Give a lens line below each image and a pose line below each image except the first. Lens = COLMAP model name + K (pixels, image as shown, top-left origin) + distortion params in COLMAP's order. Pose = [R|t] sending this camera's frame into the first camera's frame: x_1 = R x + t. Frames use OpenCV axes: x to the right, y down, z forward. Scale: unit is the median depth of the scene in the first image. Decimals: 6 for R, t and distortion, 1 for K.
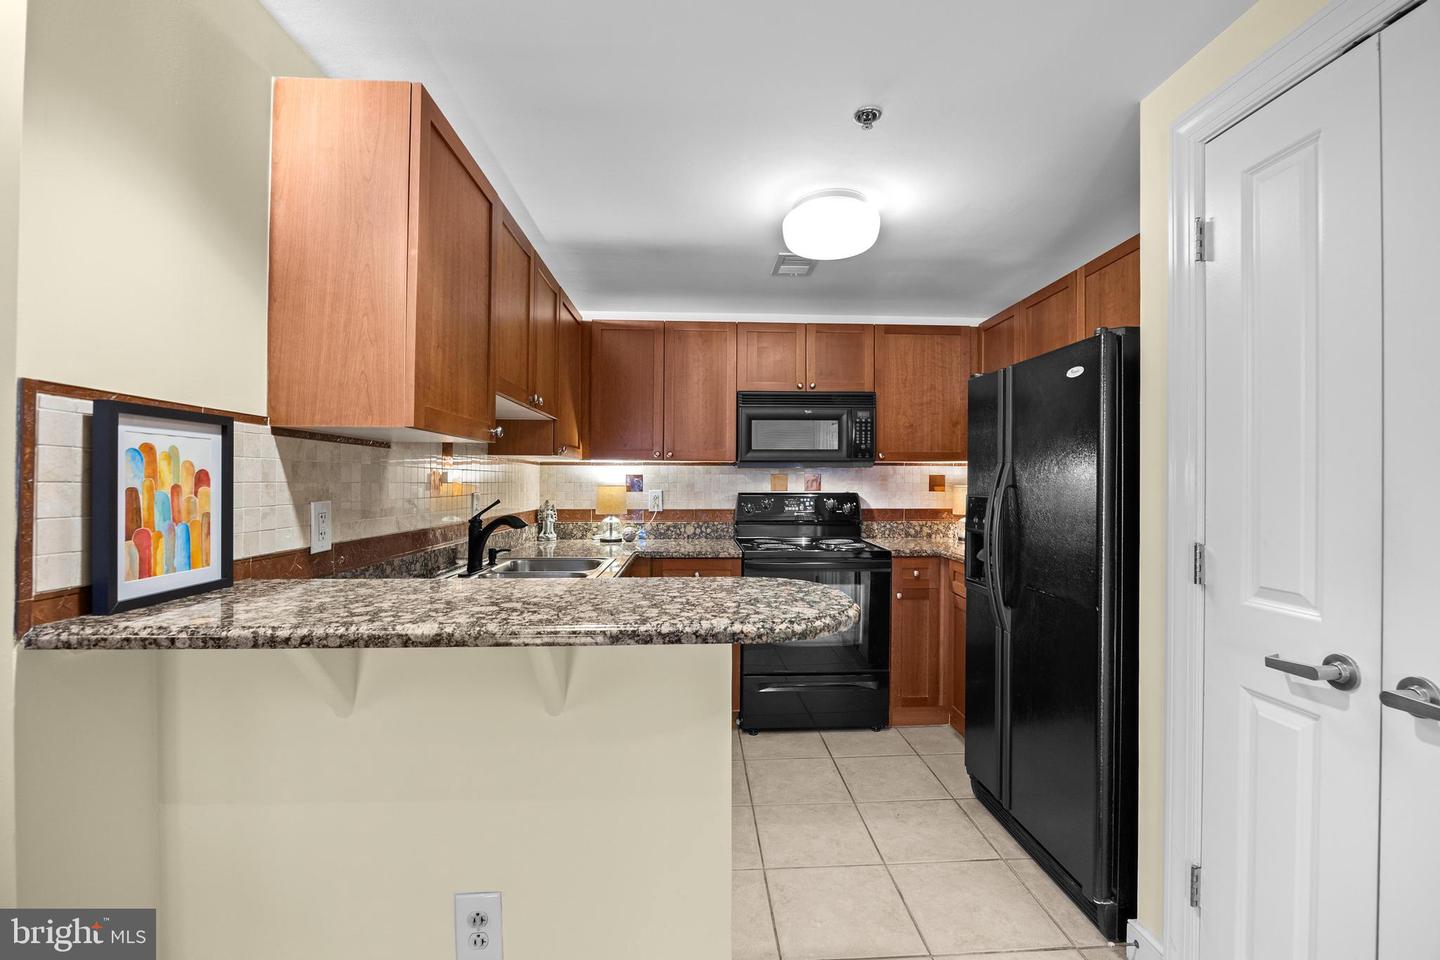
lens RADIAL K [[632.9, 0, 738.9], [0, 632.9, 482.1], [0, 0, 1]] dist [-0.013109, -0.000669]
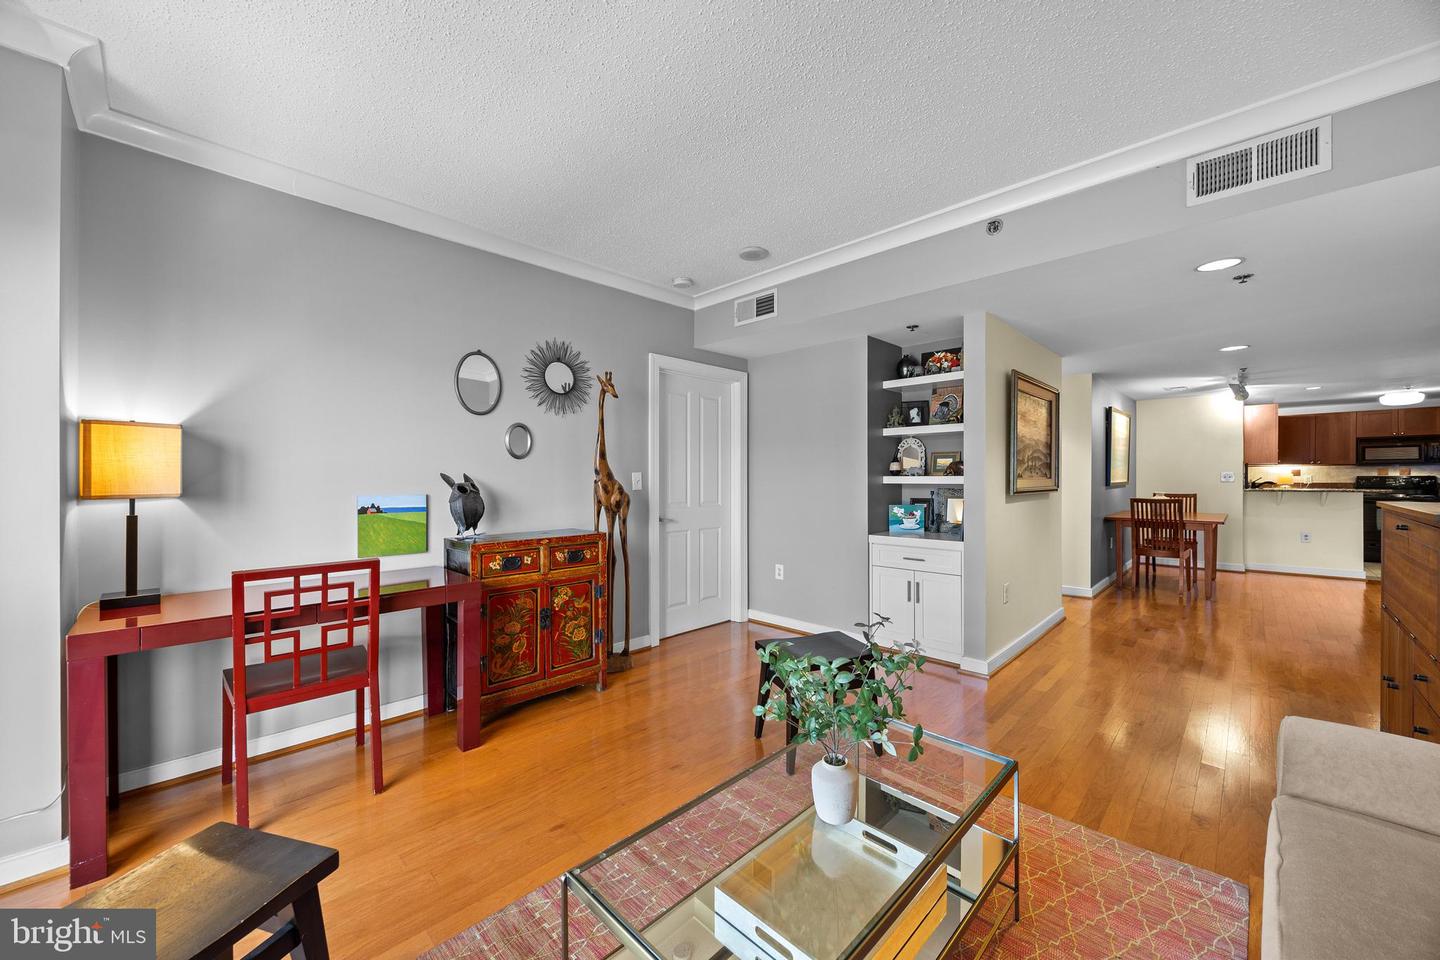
lens RADIAL K [[547.5, 0, 718.1], [0, 547.5, 479.5], [0, 0, 1]] dist [-0.001830, 0.000172]
pose [[0.663583, -0.002673, -0.748098, -0.067552], [0.008861, 0.999952, 0.004286, -0.002614], [0.748050, -0.009473, 0.663575, -2.559837]]
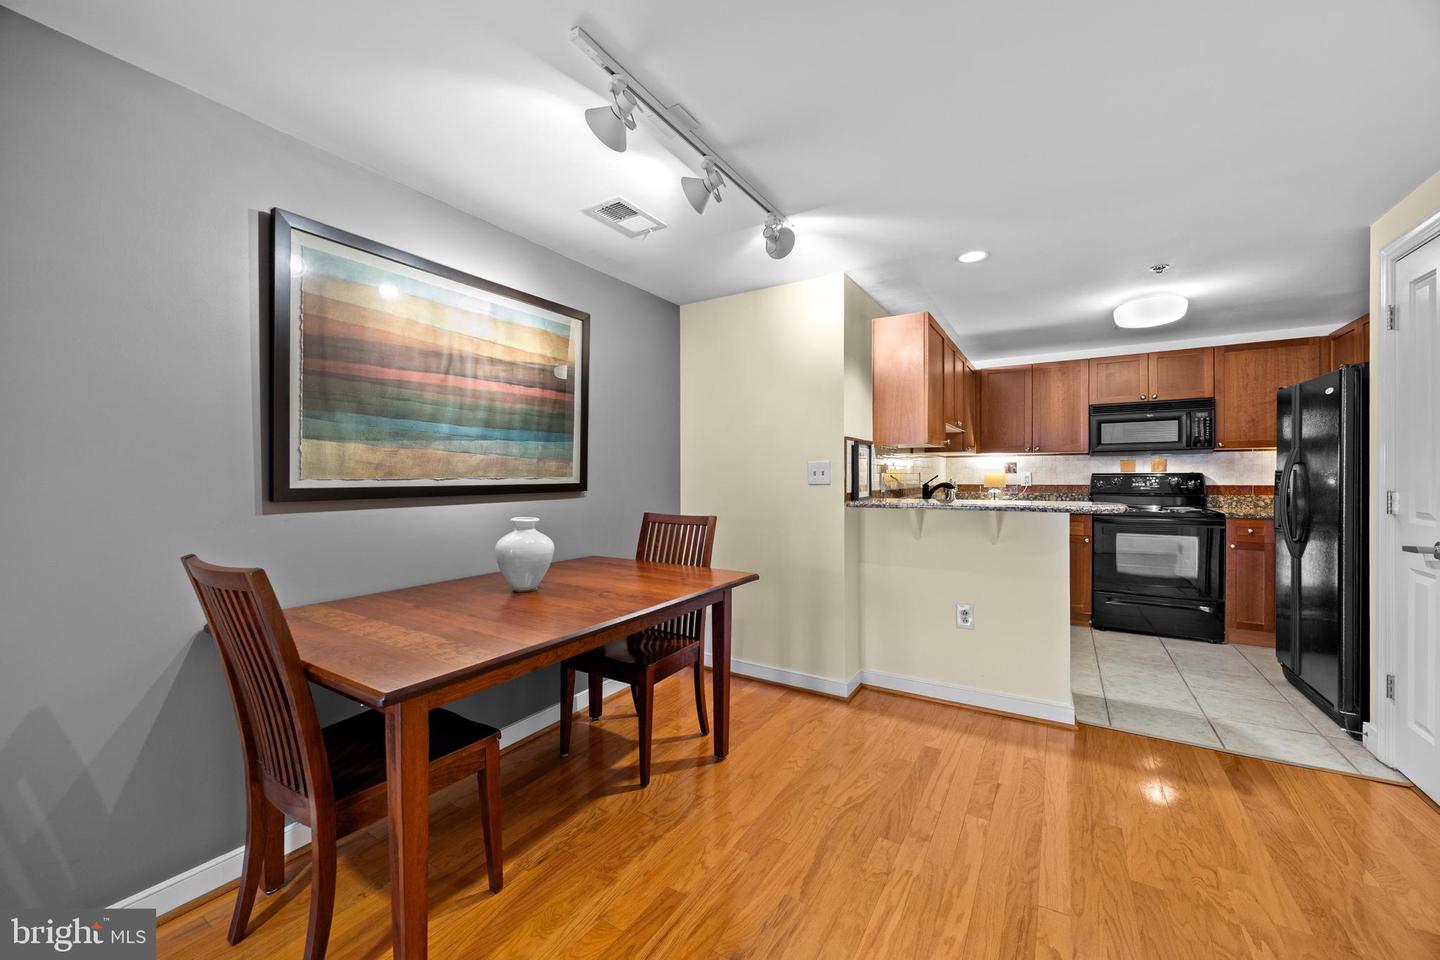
lens RADIAL K [[547.5, 0, 718.5], [0, 547.5, 476.8], [0, 0, 1]] dist [-0.001830, 0.000172]
pose [[0.809215, -0.006418, -0.587478, 0.046982], [0.008107, 0.999967, 0.000242, 0.018874], [0.587457, -0.004958, 0.809240, -0.566049]]
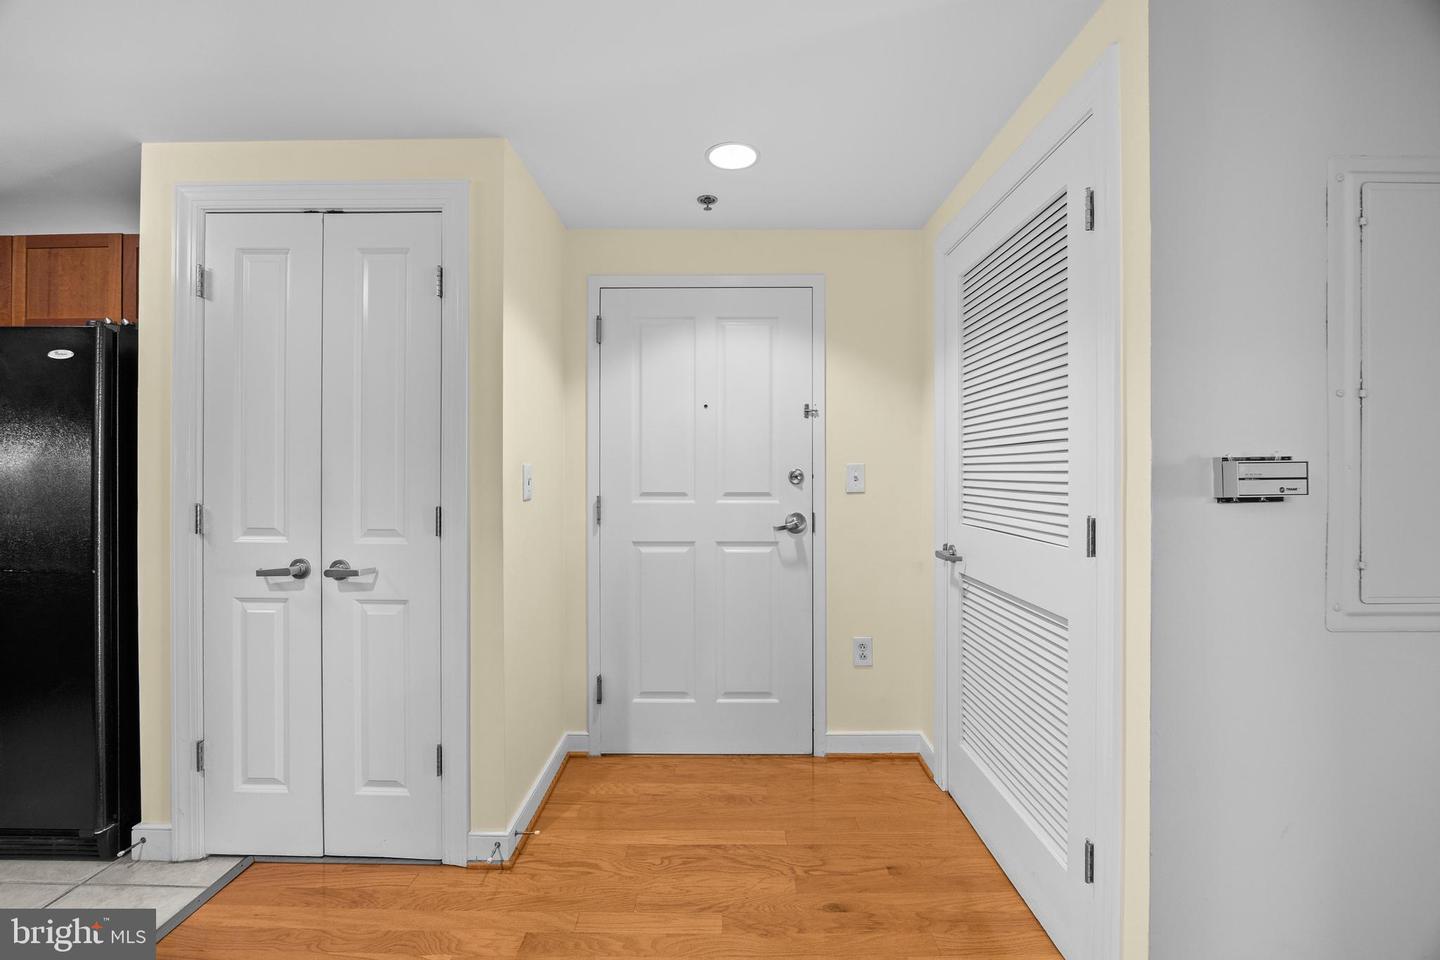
lens RADIAL K [[595.4, 0, 720.0], [0, 595.4, 473.1], [0, 0, 1]] dist [-0.015391, 0.001469]
pose [[0.077851, -0.002500, 0.996962, -0.192882], [-0.001192, 0.999996, 0.002600, 0.011230], [-0.996964, -0.001391, 0.077848, -0.096565]]
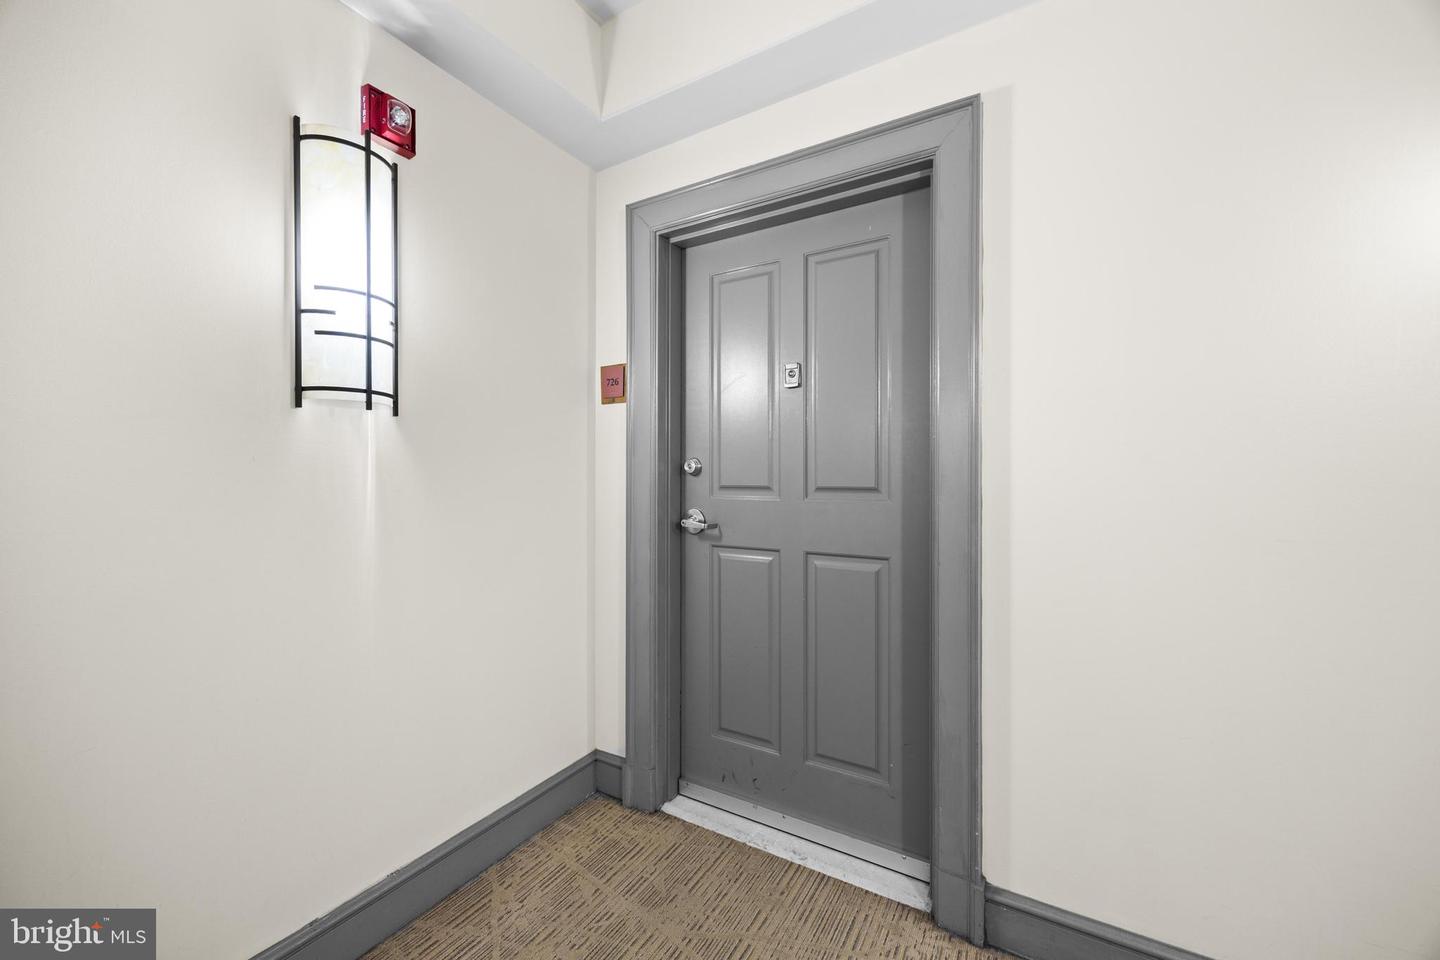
lens RADIAL K [[547.5, 0, 719.2], [0, 547.5, 471.8], [0, 0, 1]] dist [-0.001830, 0.000172]
pose [[0.572268, -0.007196, 0.820035, 0.080628], [0.005646, 0.999972, 0.004835, 0.020312], [-0.820047, 0.001863, 0.572292, -0.266423]]
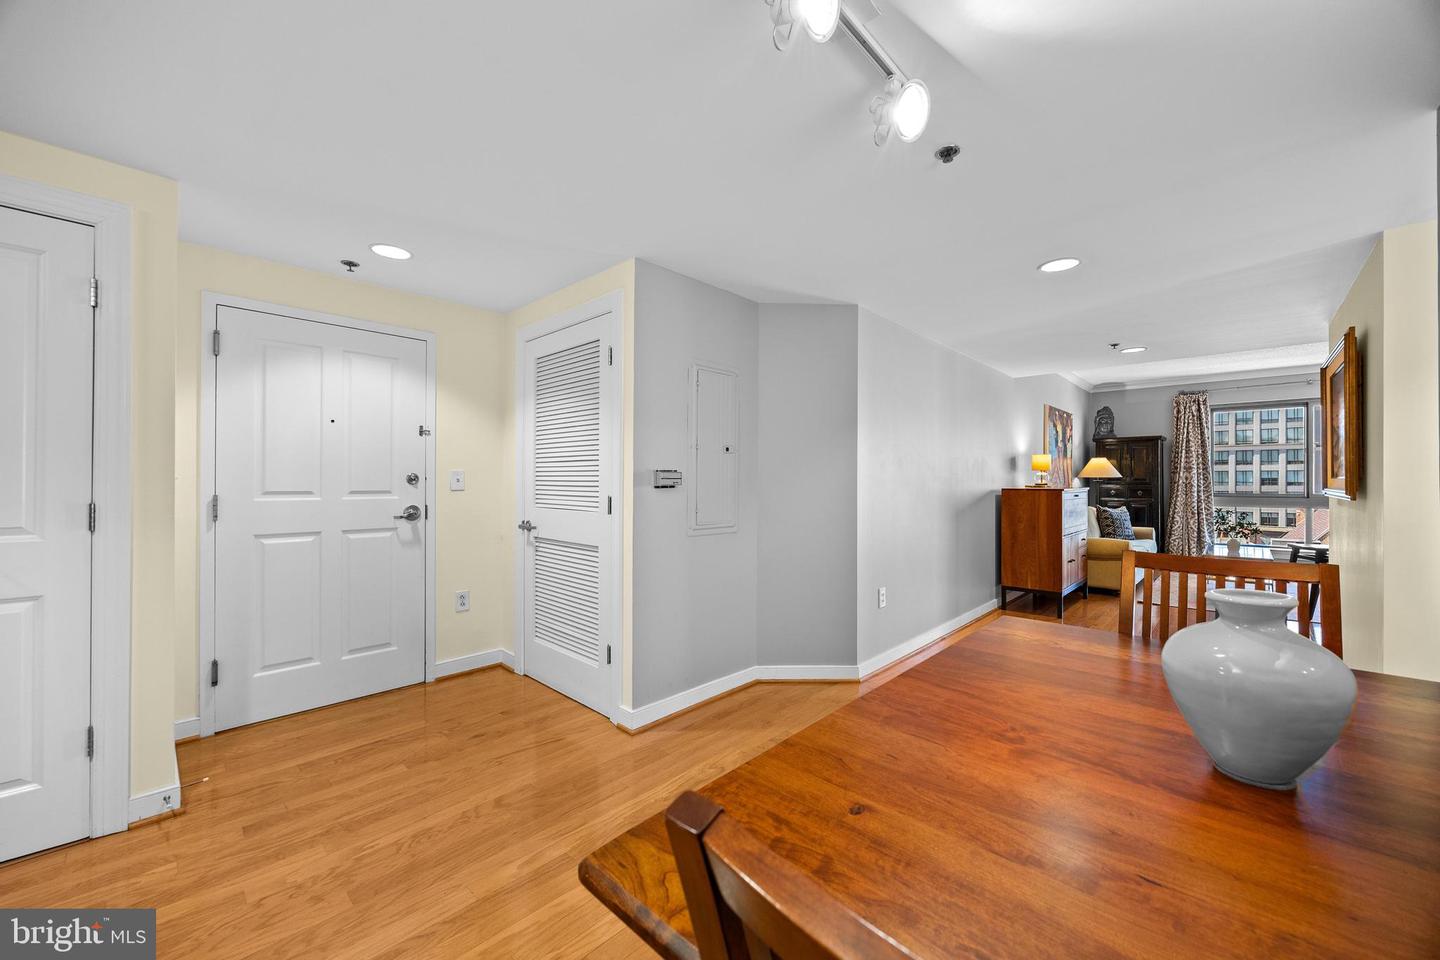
lens RADIAL K [[547.5, 0, 720.0], [0, 547.5, 479.5], [0, 0, 1]] dist [-0.001830, 0.000172]
pose [[-0.673801, -0.003244, 0.738906, -0.480610], [-0.007082, 0.999973, -0.002067, 0.017155], [-0.738879, -0.006625, -0.673806, 0.107654]]
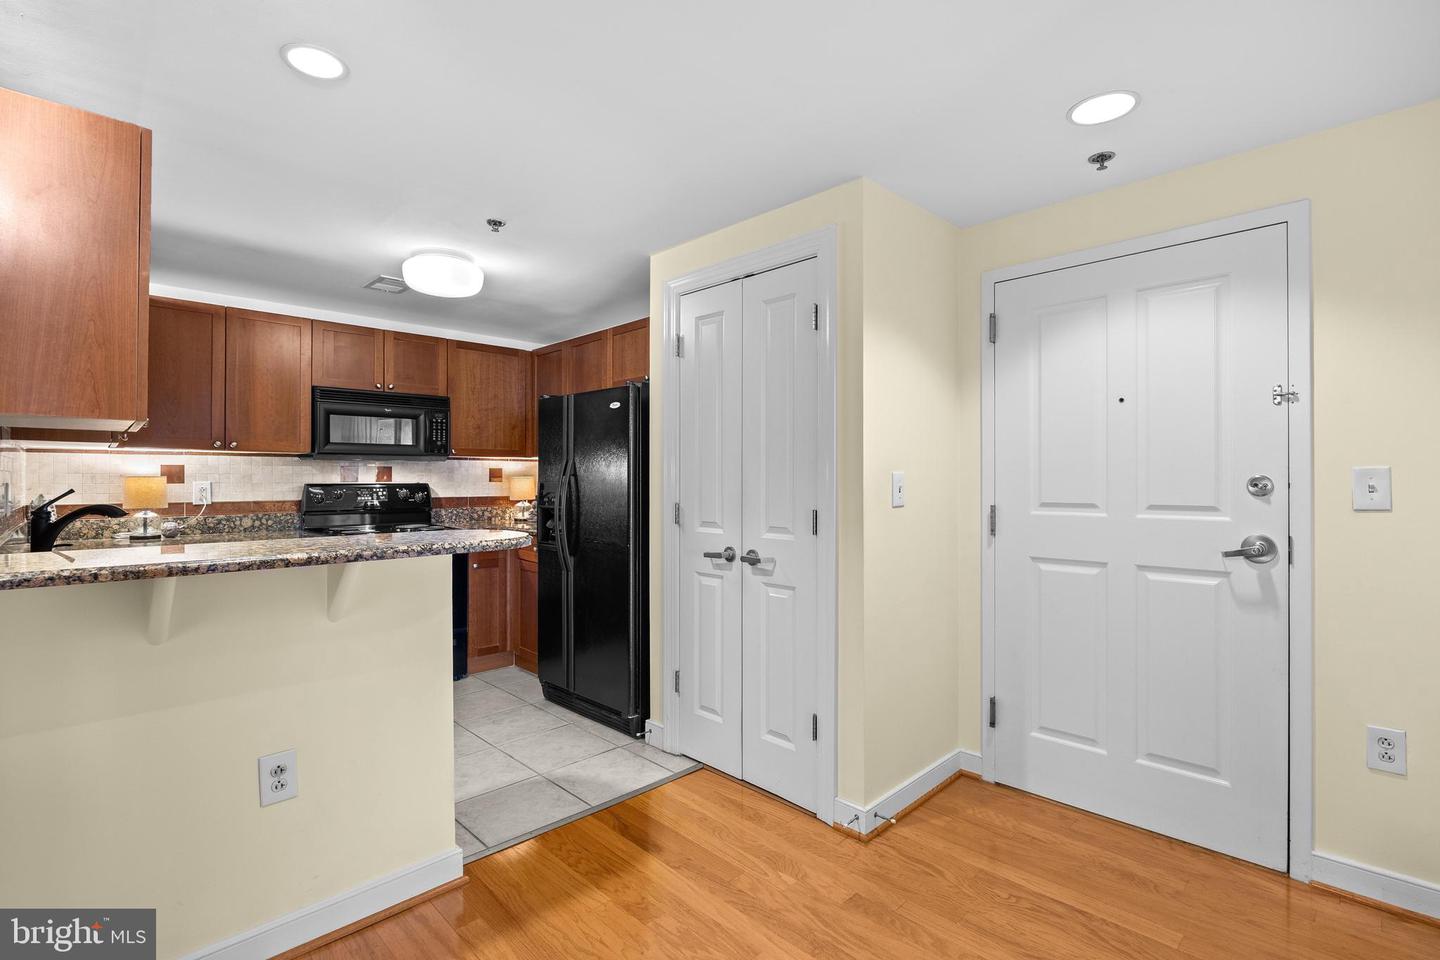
lens RADIAL K [[666.7, 0, 725.1], [0, 666.7, 480.2], [0, 0, 1]] dist [-0.008475, -0.000340]
pose [[0.755040, -0.003503, 0.655670, -0.212048], [0.001727, 0.999993, 0.003353, 0.009177], [-0.655677, -0.001399, 0.755040, -0.272720]]
